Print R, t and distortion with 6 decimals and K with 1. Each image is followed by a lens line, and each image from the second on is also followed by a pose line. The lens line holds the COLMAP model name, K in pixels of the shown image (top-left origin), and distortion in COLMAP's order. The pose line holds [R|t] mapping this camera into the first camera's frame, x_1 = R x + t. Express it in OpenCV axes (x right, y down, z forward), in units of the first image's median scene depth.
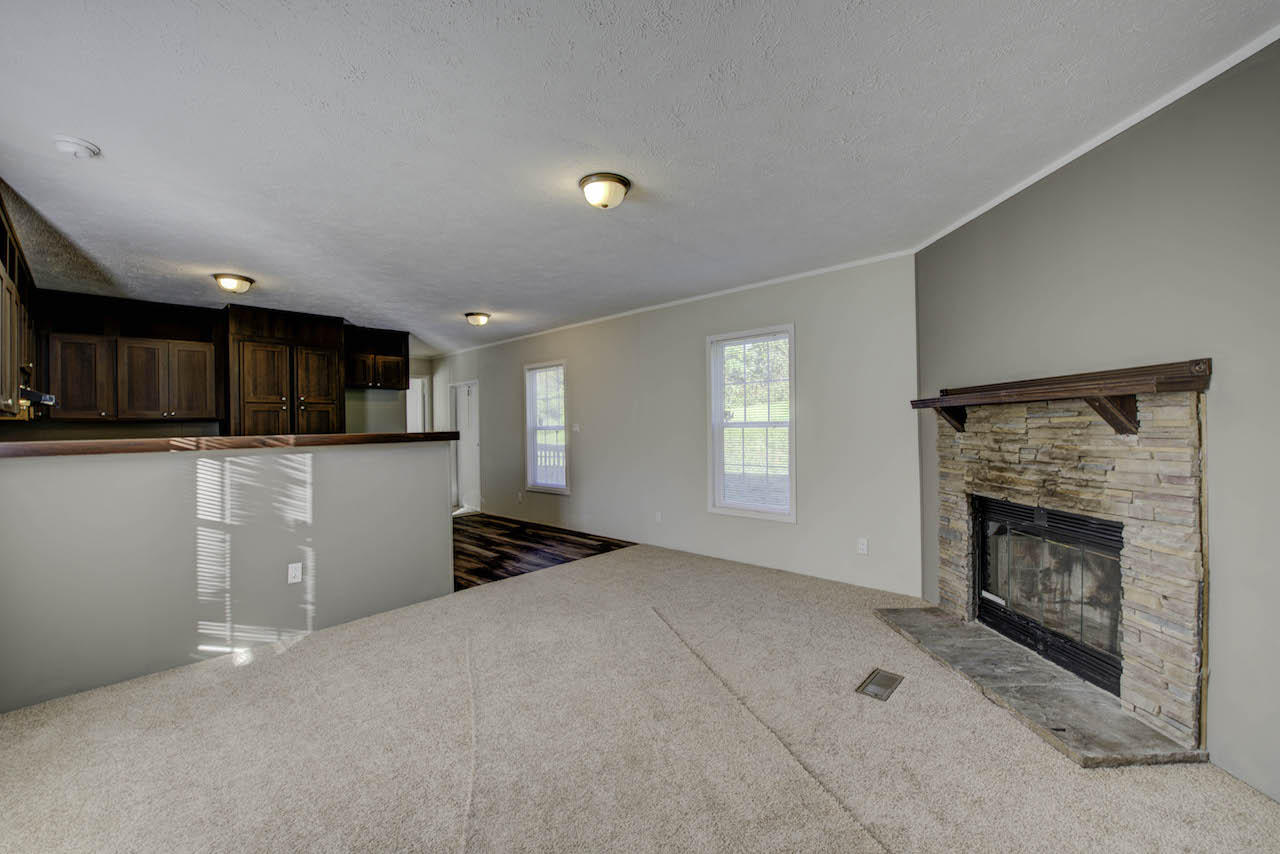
lens RADIAL K [[520.3, 0, 640.0], [0, 520.3, 427.0], [0, 0, 1]] dist [-0.001414, -0.000251]
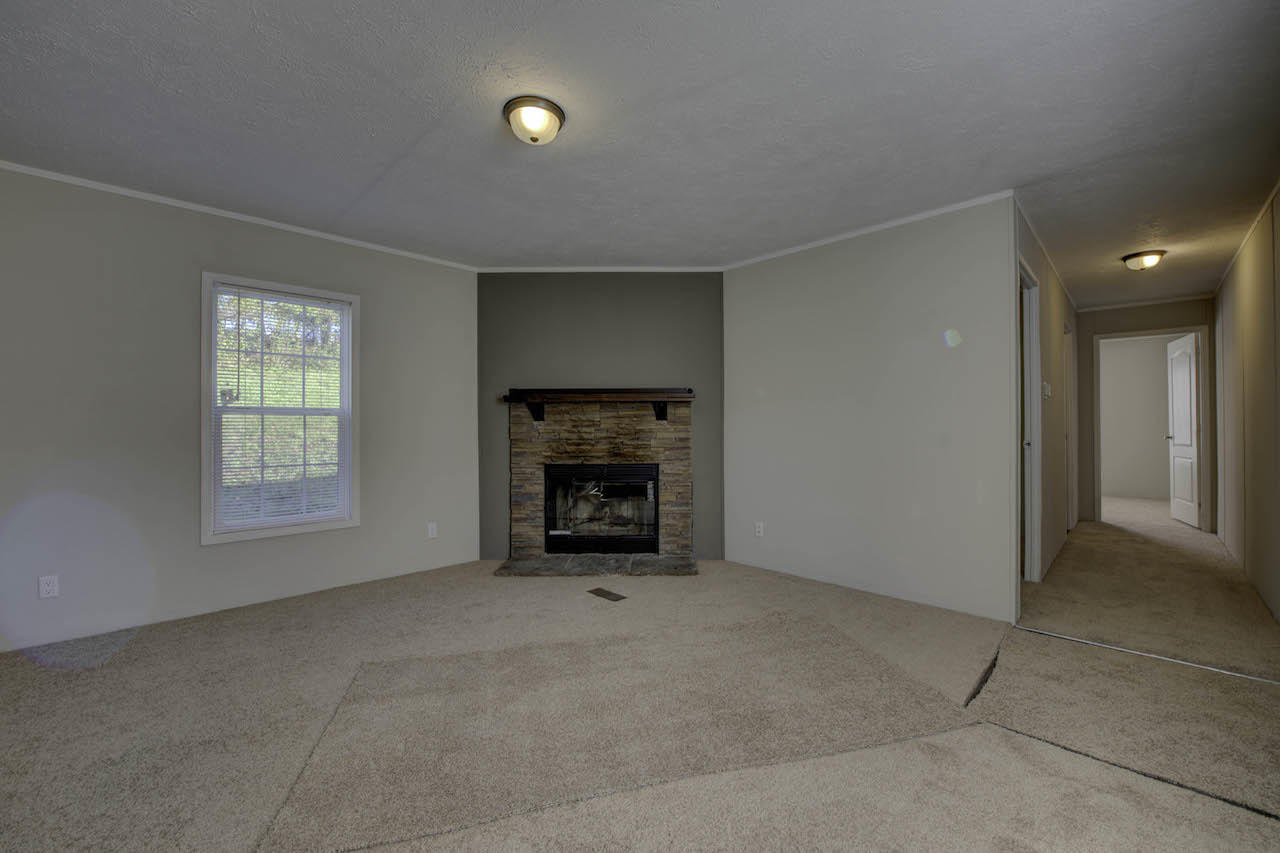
lens RADIAL K [[520.3, 0, 640.0], [0, 520.3, 426.5], [0, 0, 1]] dist [-0.001414, -0.000251]
pose [[0.035137, 0.011166, 0.999320, -0.834663], [0.004076, 0.999928, -0.011316, 0.045718], [-0.999374, 0.004471, 0.035089, 0.748777]]
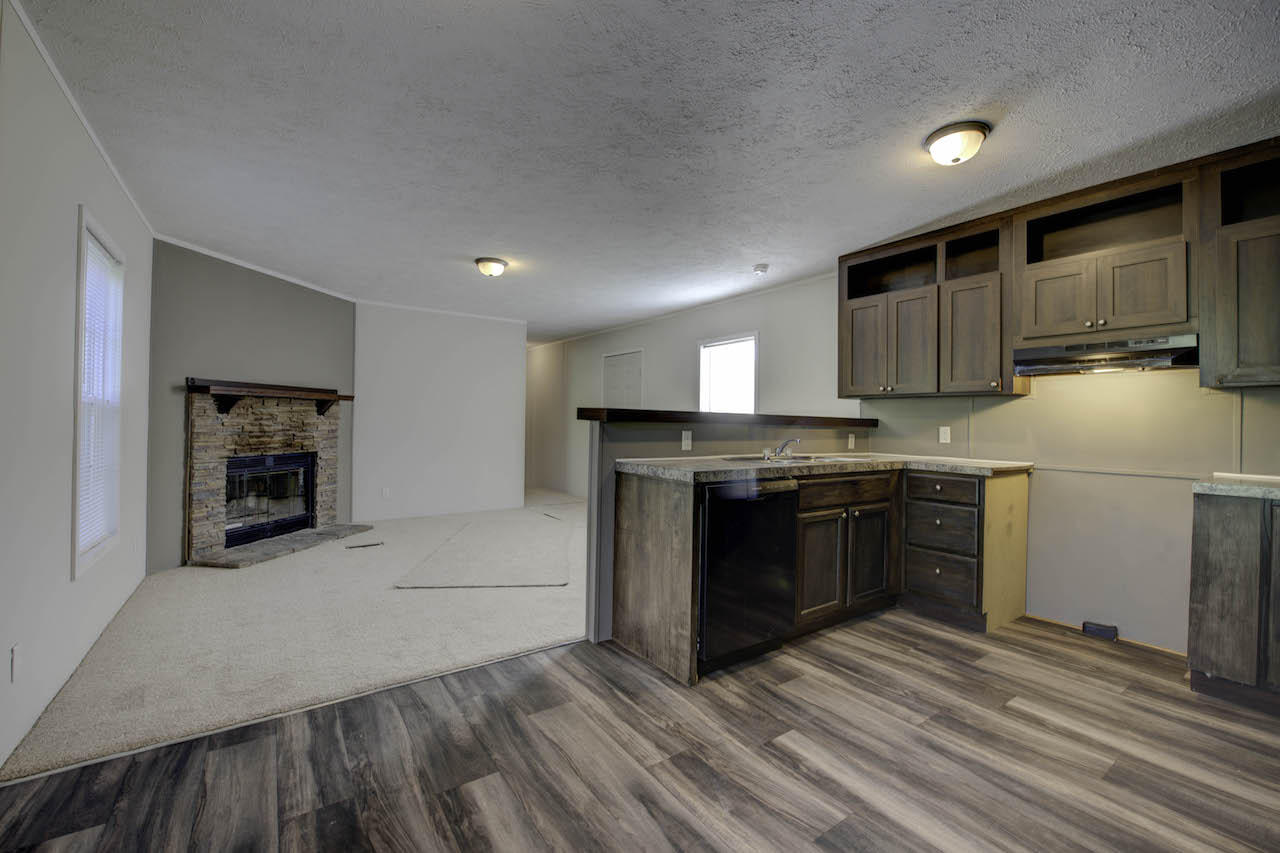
lens RADIAL K [[520.3, 0, 640.0], [0, 520.3, 426.5], [0, 0, 1]] dist [-0.001414, -0.000251]
pose [[-0.980357, -0.005982, 0.197139, -0.773431], [-0.004517, 0.999959, 0.007877, 0.030919], [-0.197178, 0.006832, -0.980344, 2.312958]]
